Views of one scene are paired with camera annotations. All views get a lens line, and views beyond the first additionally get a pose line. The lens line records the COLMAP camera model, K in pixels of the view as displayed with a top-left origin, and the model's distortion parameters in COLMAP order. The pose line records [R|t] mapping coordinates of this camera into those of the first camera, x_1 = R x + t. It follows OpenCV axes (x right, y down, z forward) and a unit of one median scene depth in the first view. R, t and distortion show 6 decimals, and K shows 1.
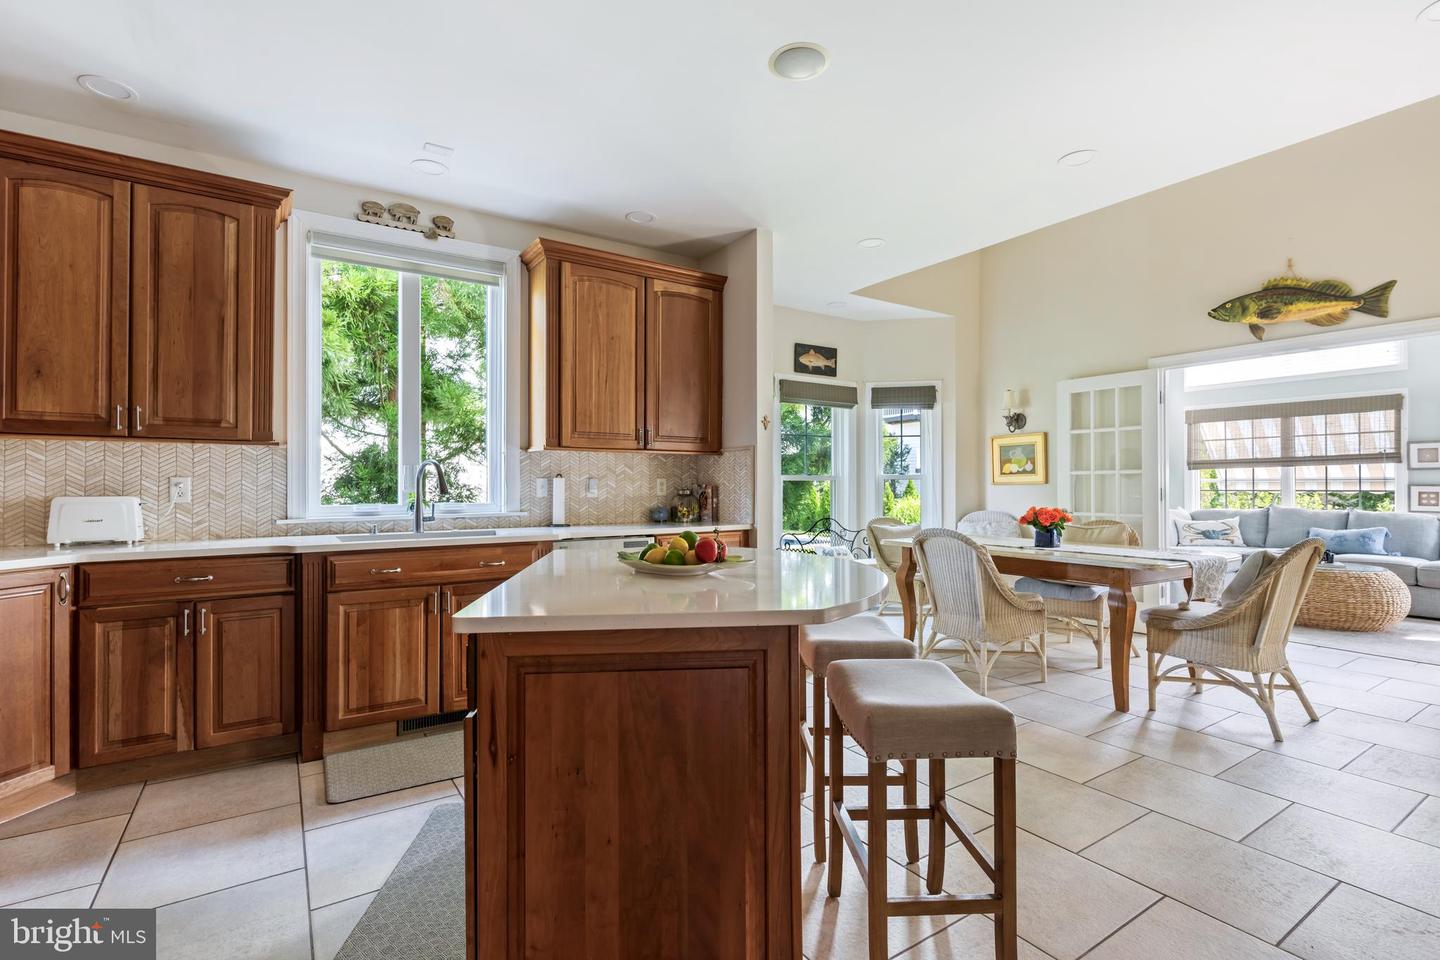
lens RADIAL K [[679.2, 0, 715.7], [0, 679.2, 474.0], [0, 0, 1]] dist [0.023041, -0.000100]
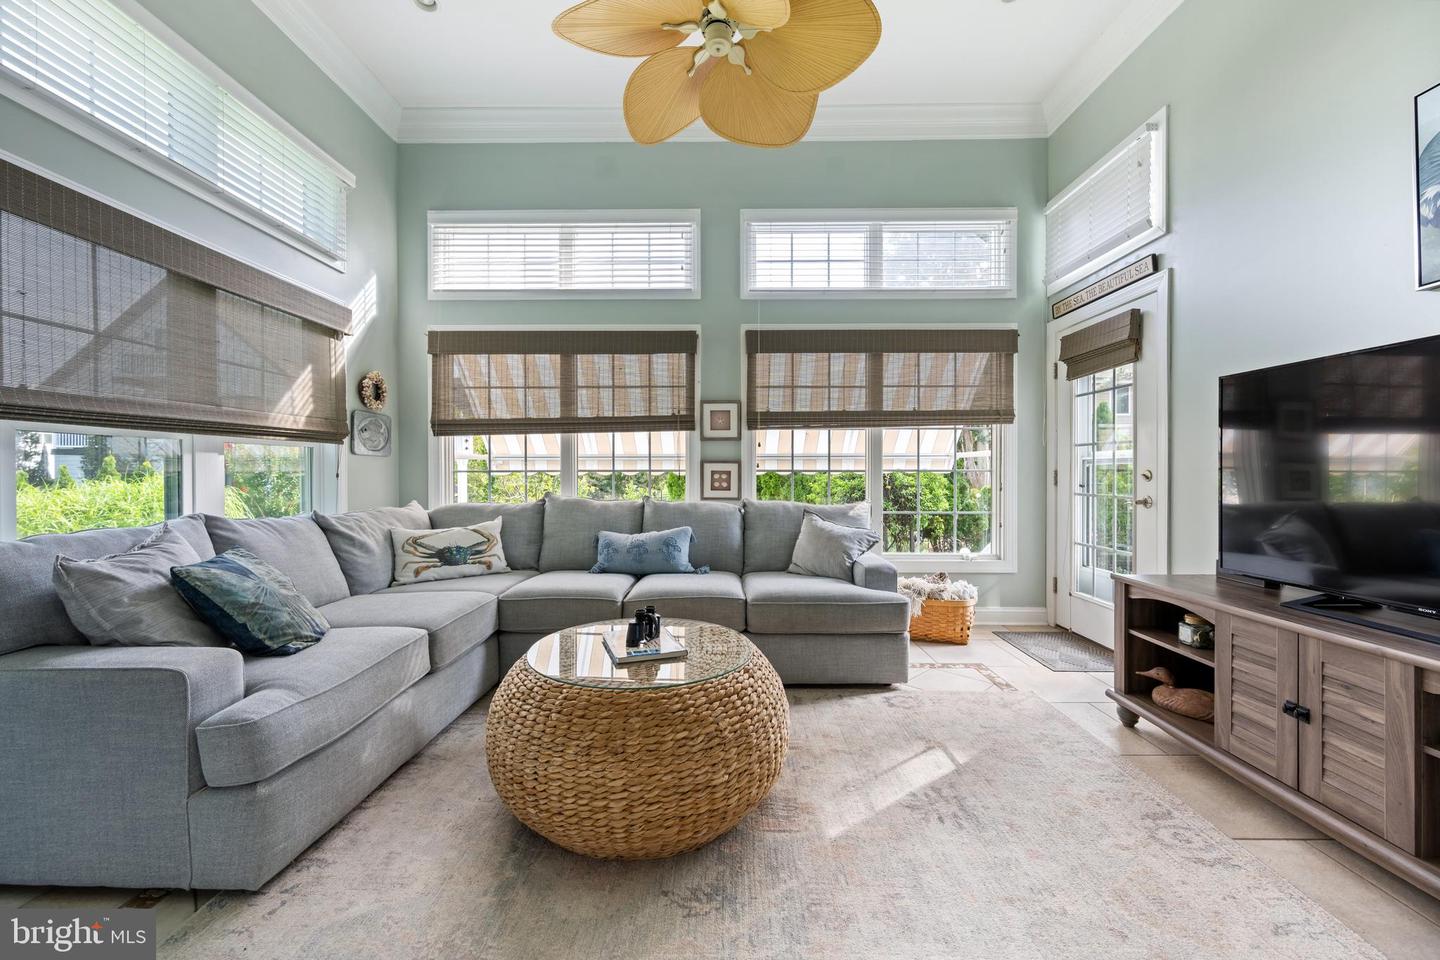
lens RADIAL K [[562.9, 0, 716.3], [0, 562.9, 477.1], [0, 0, 1]] dist [-0.006784, 0.002650]
pose [[0.561944, -0.005608, 0.827156, 0.489646], [-0.014444, 0.999758, 0.016591, 0.020409], [-0.827049, -0.021271, 0.561727, 0.611738]]
